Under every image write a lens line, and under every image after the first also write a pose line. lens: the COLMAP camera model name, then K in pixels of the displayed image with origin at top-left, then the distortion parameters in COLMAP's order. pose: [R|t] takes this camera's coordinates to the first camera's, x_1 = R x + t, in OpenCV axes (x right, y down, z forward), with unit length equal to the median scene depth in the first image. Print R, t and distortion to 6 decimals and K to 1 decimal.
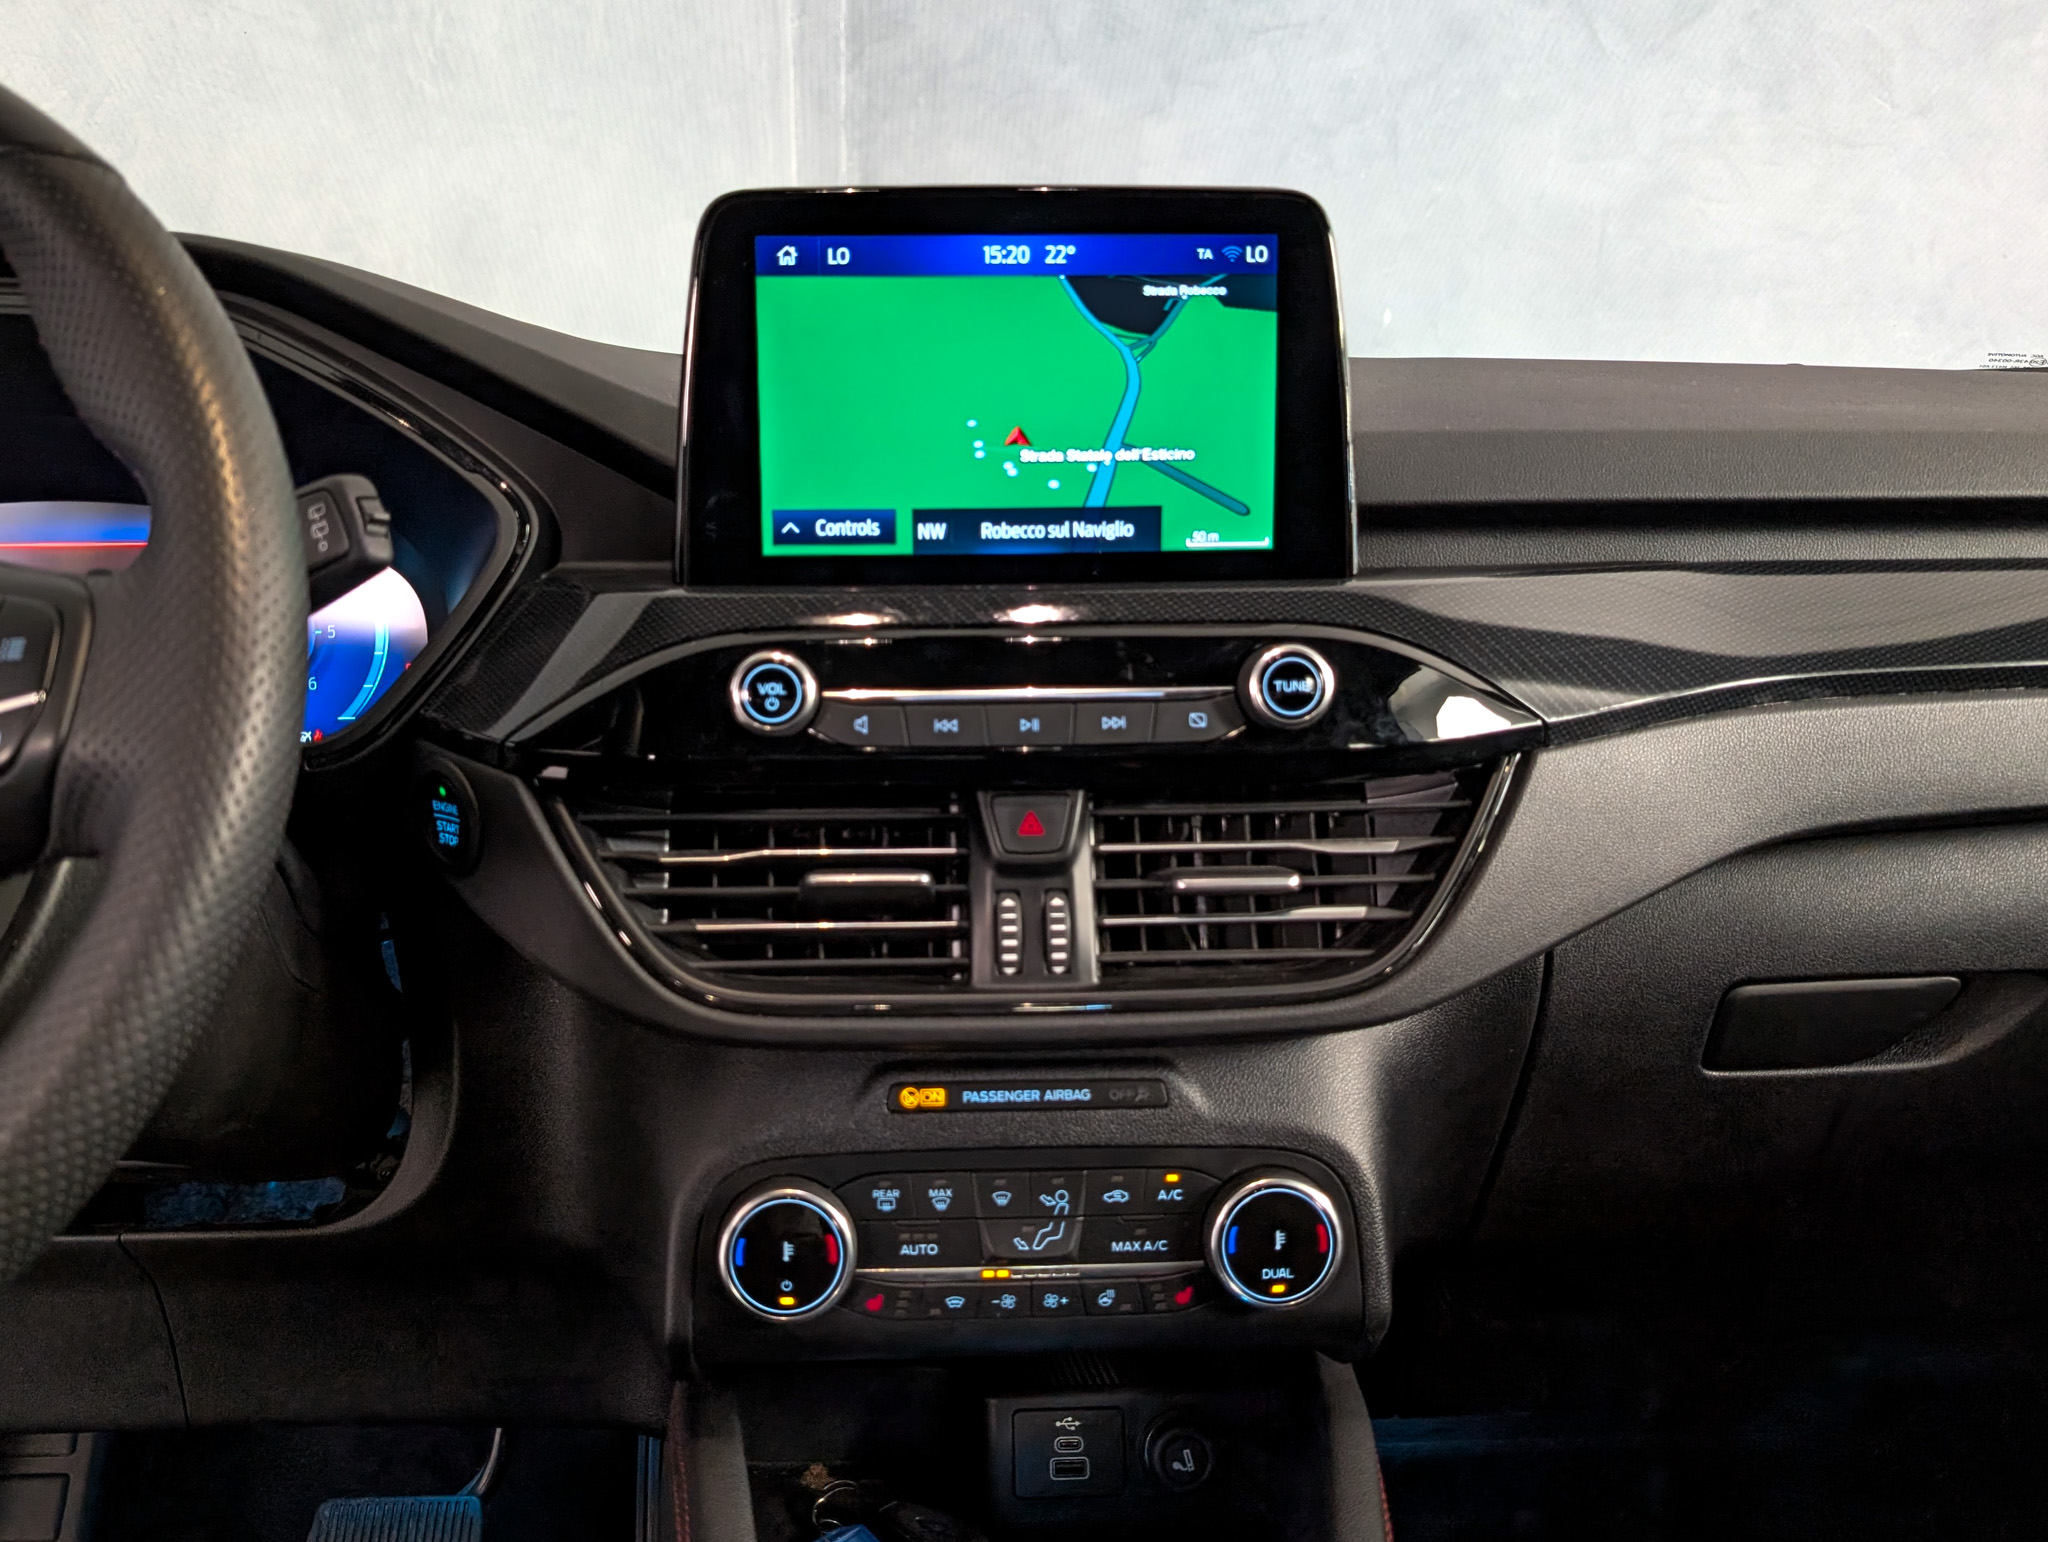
lens RADIAL K [[1750.2, 0, 952.0], [0, 1750.2, 770.5], [0, 0, 1]] dist [0.043270, -0.080223]
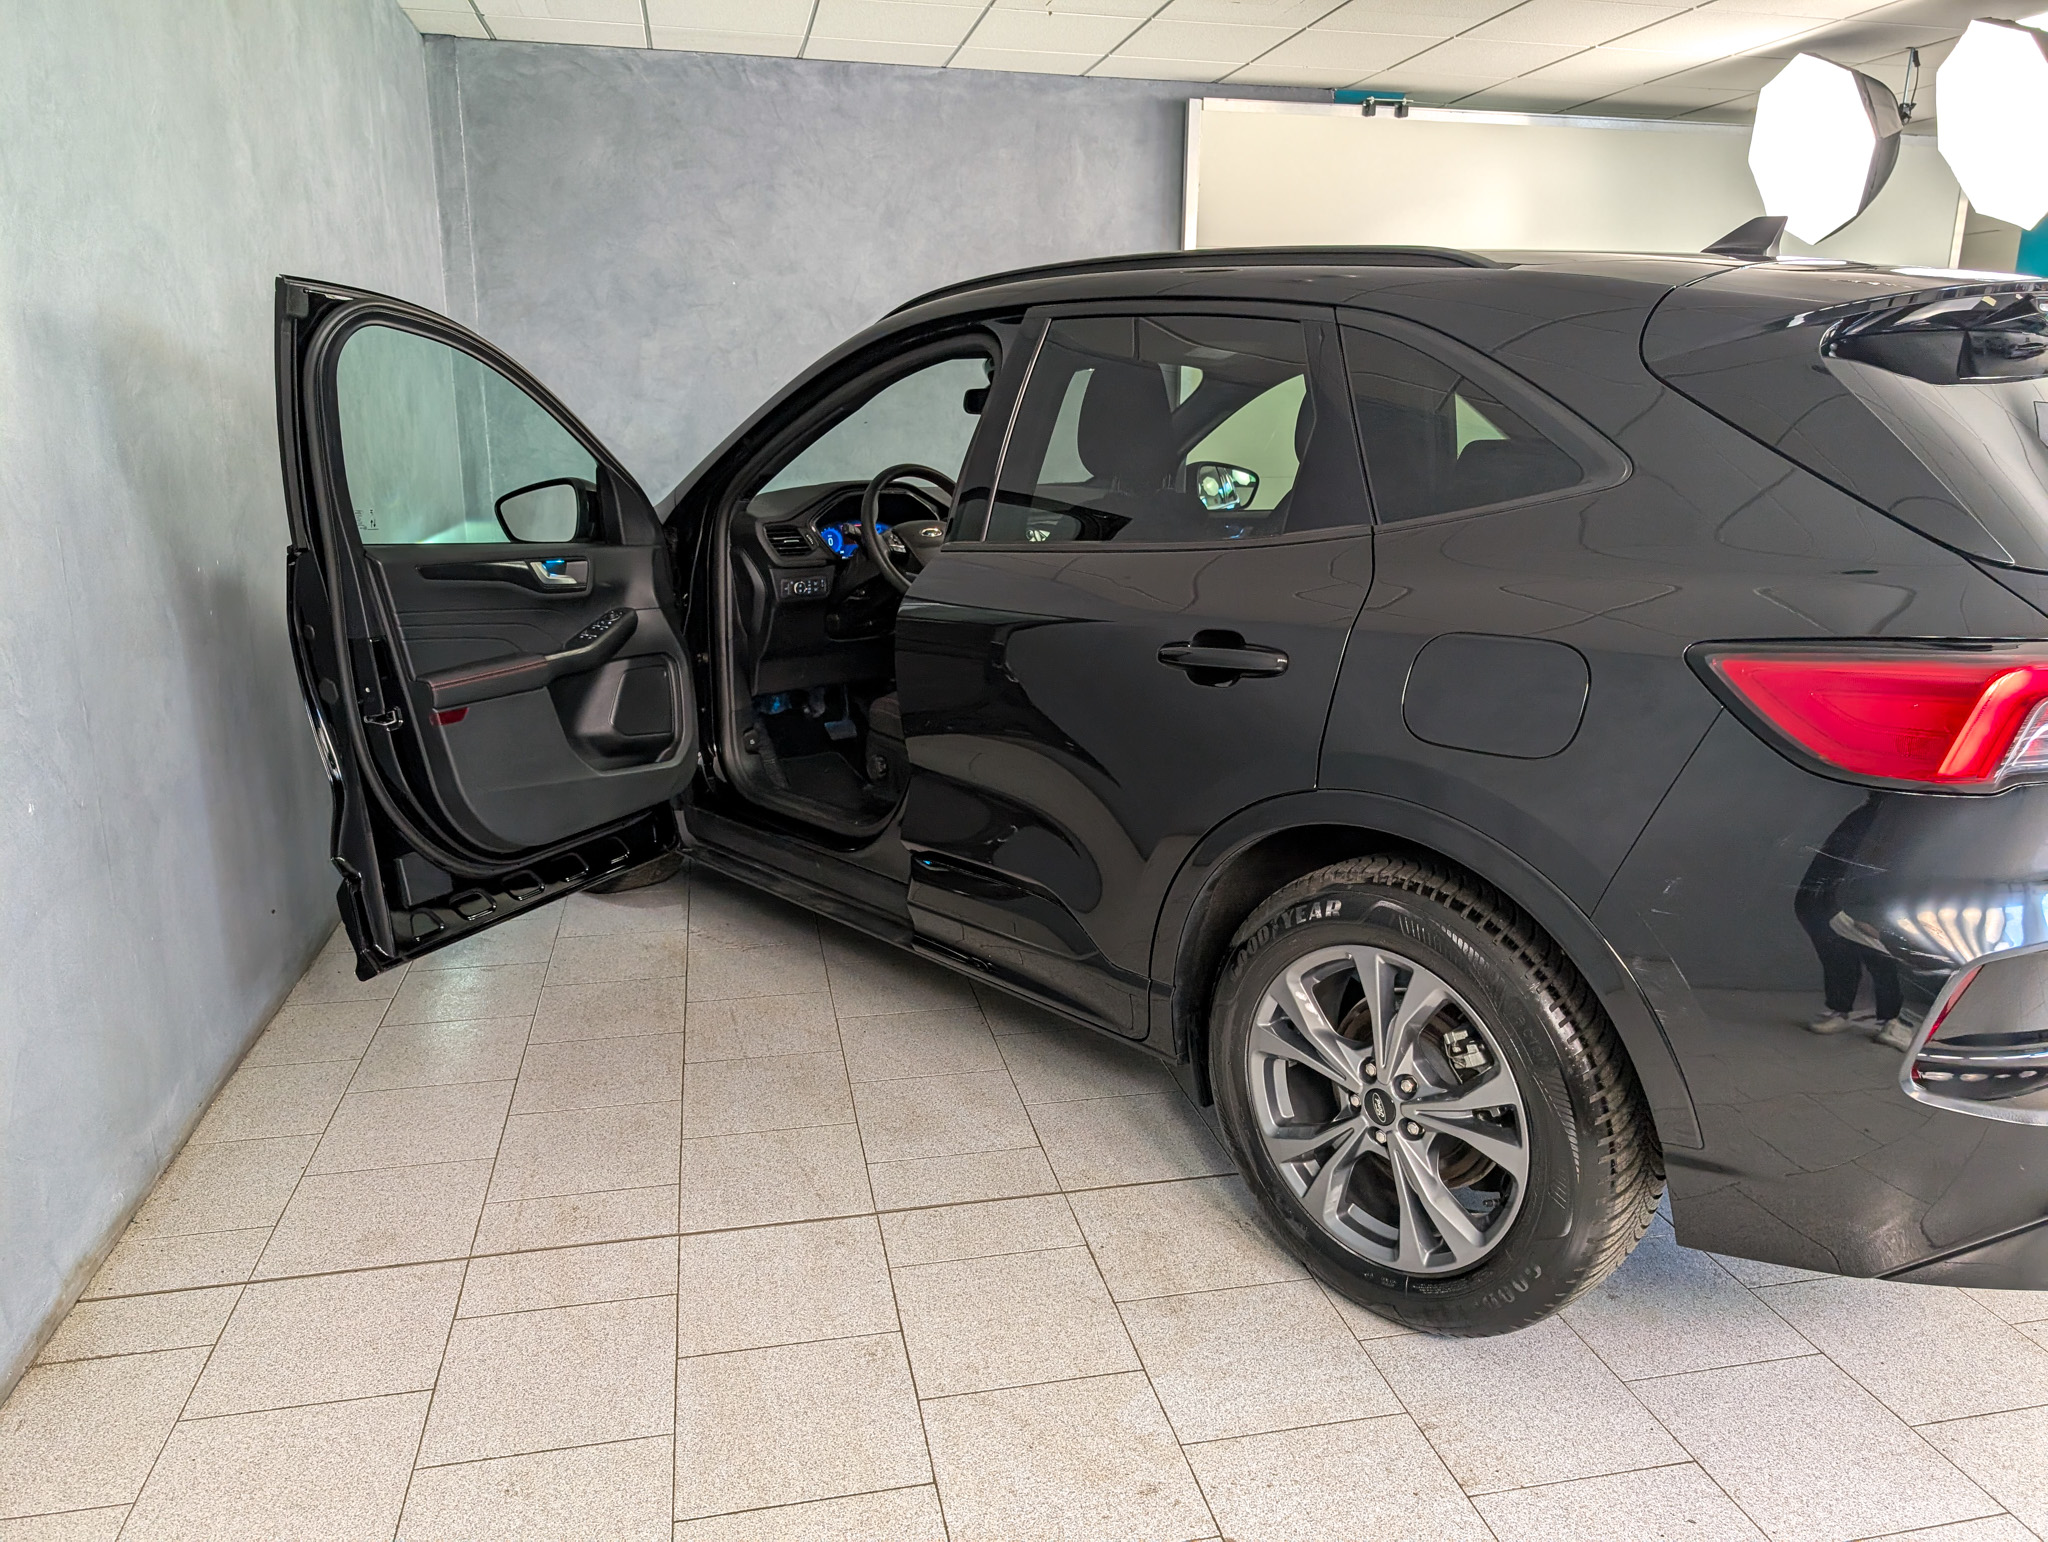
lens RADIAL K [[1537.5, 0, 1045.7], [0, 1537.5, 775.7], [0, 0, 1]] dist [0.009805, 0.003806]
pose [[0.775947, -0.132868, 0.616646, -4.229333], [0.117575, 0.990898, 0.065559, 0.591795], [-0.619744, 0.021632, 0.784506, -4.552000]]
